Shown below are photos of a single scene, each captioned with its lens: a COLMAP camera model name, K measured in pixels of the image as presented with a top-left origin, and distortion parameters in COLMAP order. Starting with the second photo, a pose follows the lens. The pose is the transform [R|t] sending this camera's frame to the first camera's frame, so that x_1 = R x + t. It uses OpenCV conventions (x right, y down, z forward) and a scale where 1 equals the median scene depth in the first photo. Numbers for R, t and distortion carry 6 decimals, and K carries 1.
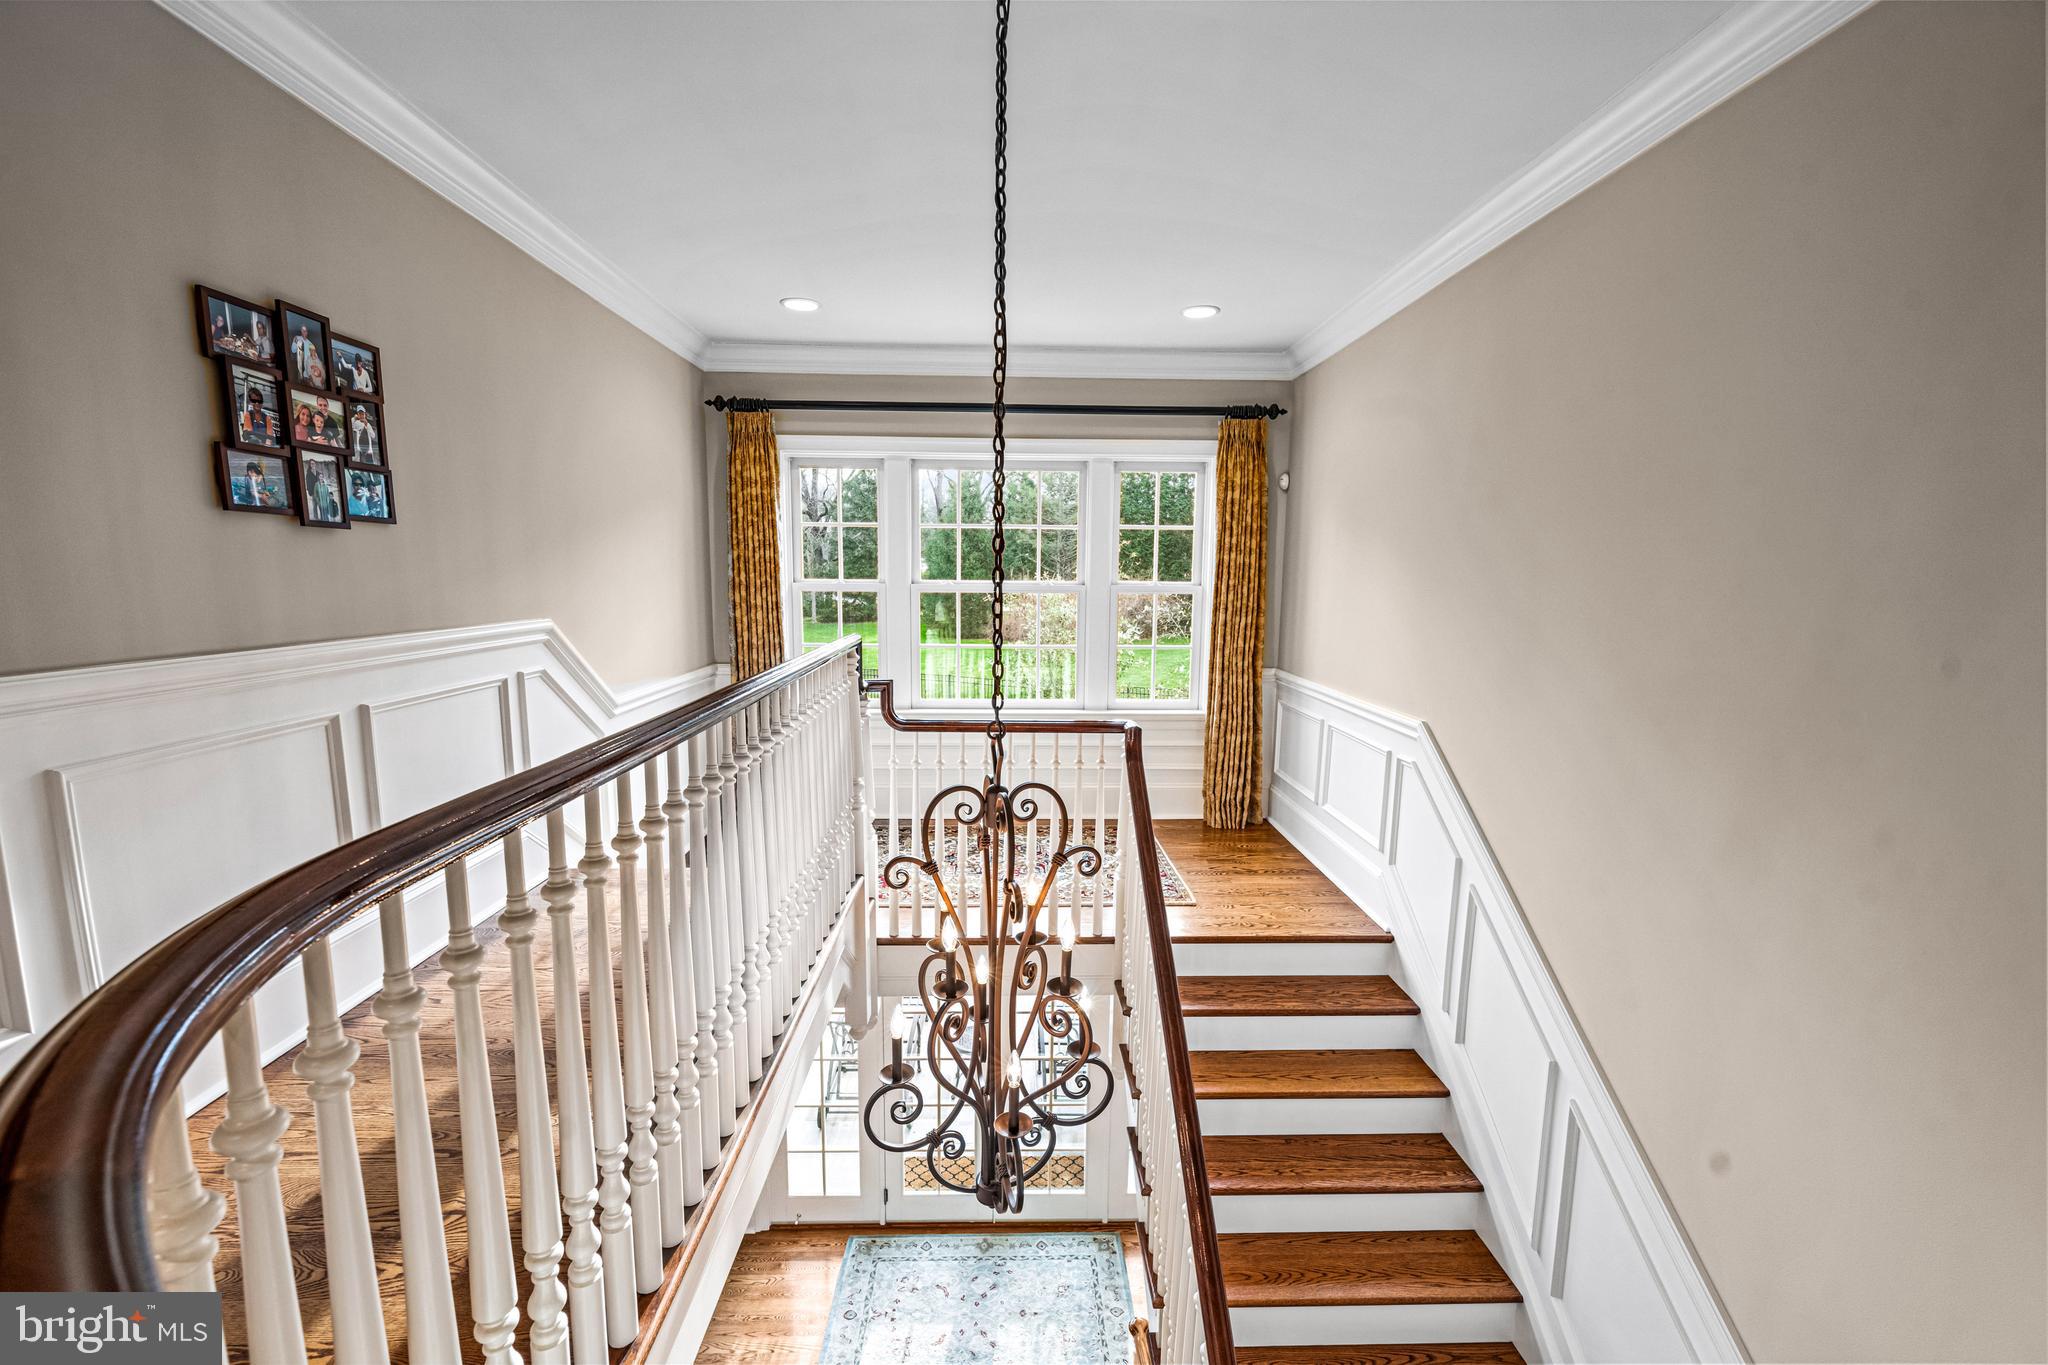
lens RADIAL K [[838.9, 0, 1023.9], [0, 838.9, 688.6], [0, 0, 1]] dist [0.000856, 0.000096]
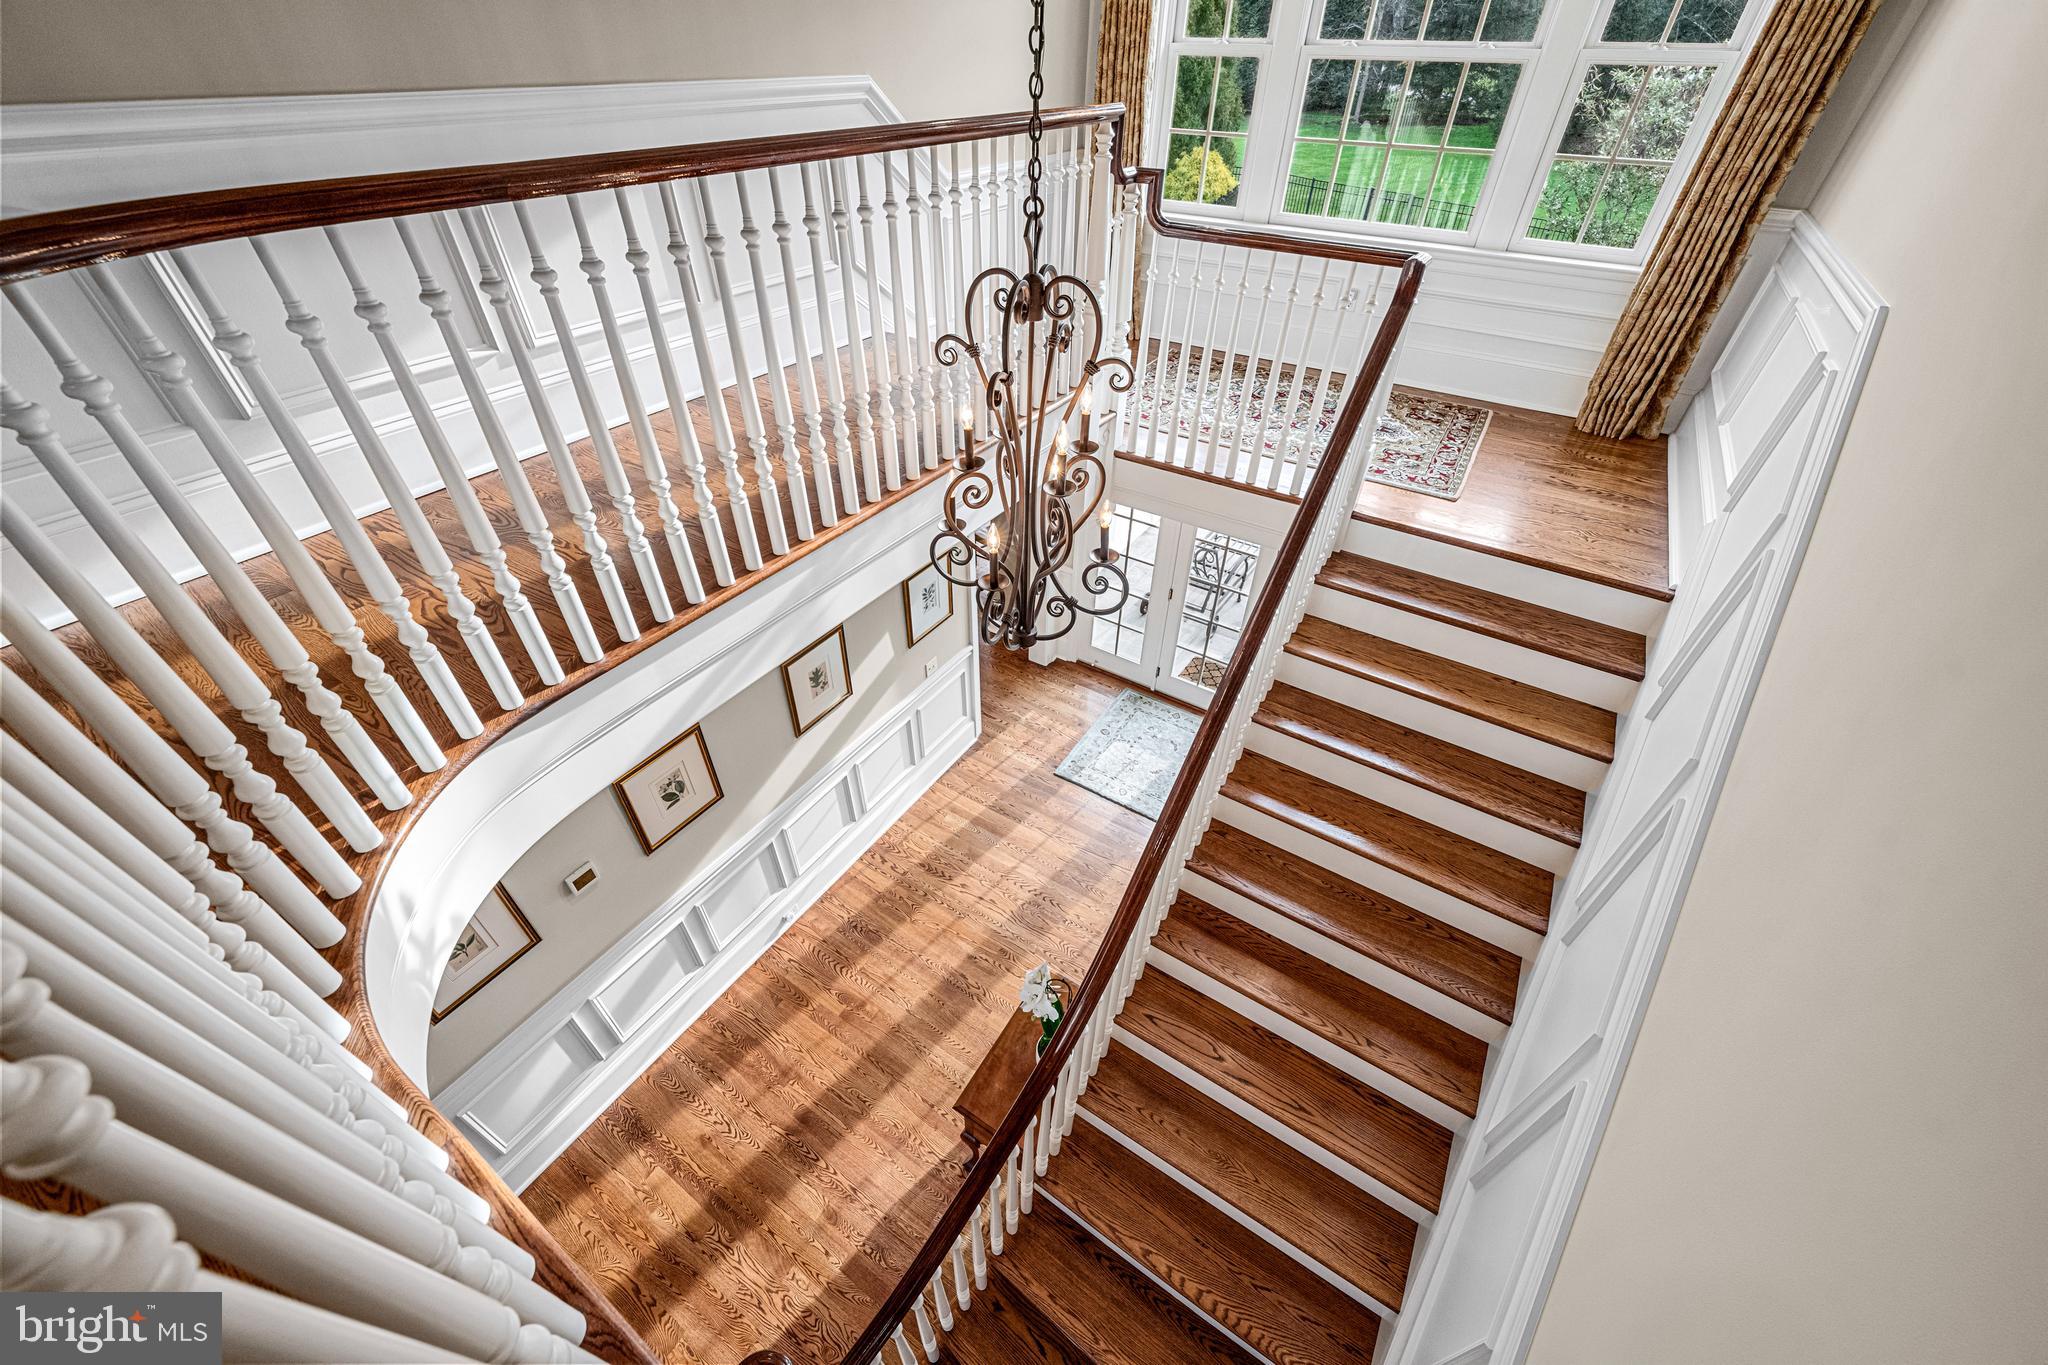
lens RADIAL K [[767.3, 0, 1025.4], [0, 767.3, 688.4], [0, 0, 1]] dist [-0.000325, 0.000117]
pose [[0.826852, 0.364334, -0.428458, 0.266789], [-0.083148, 0.832629, 0.547554, 0.014181], [0.556239, -0.417121, 0.718755, 0.073471]]
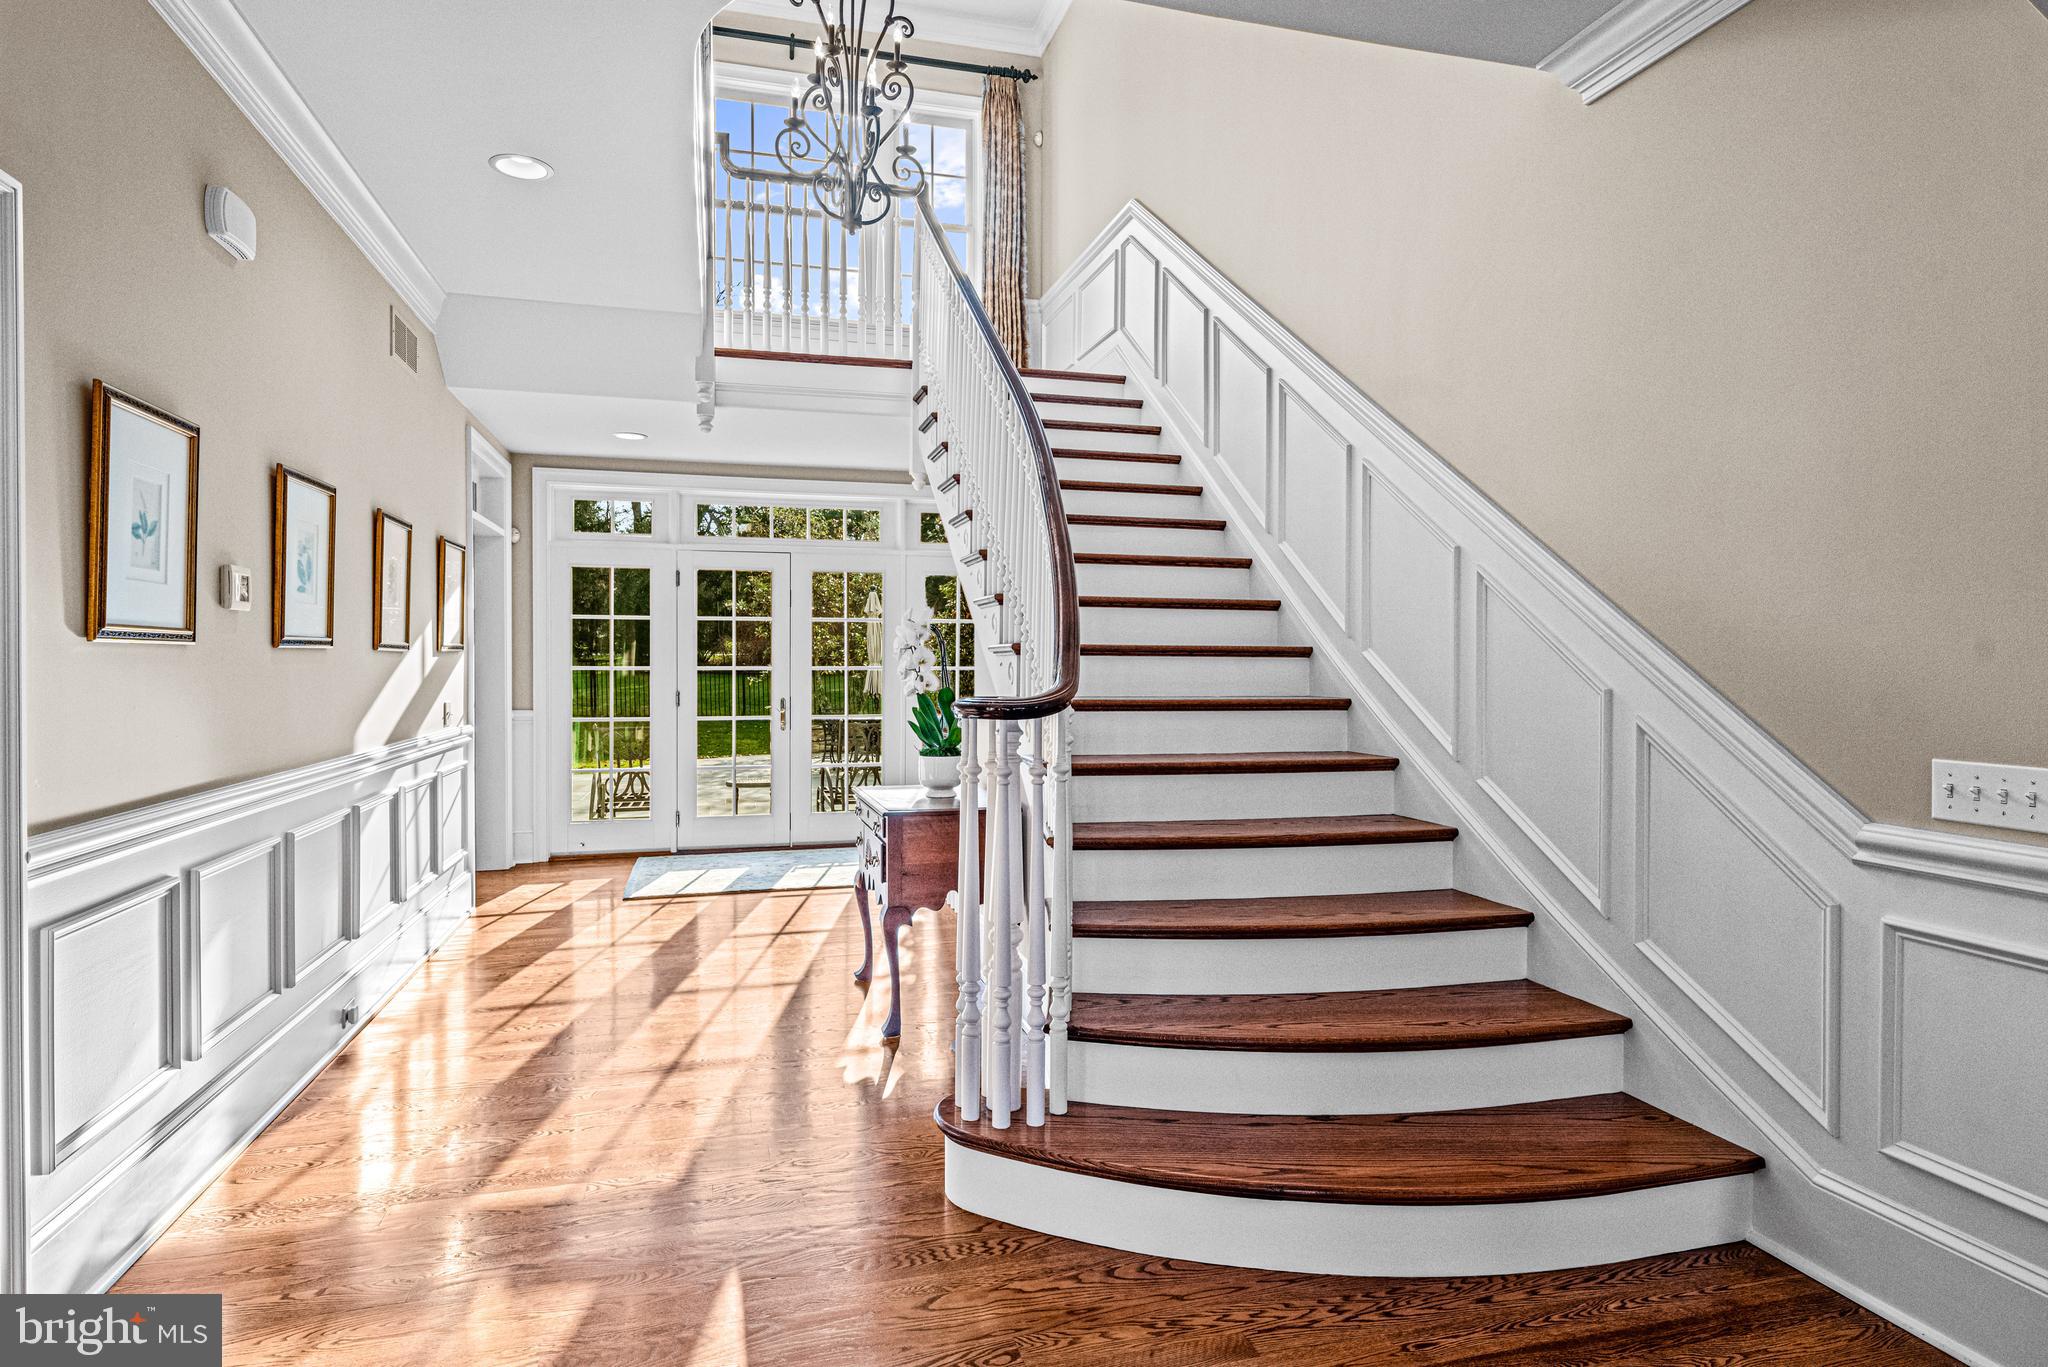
lens RADIAL K [[1133.2, 0, 1022.1], [0, 1133.2, 679.0], [0, 0, 1]] dist [0.021394, 0.000237]
pose [[0.970850, -0.008923, 0.239522, -0.139437], [0.039609, 0.991540, -0.123608, 0.963373], [-0.236393, 0.129492, 0.962990, -0.598219]]
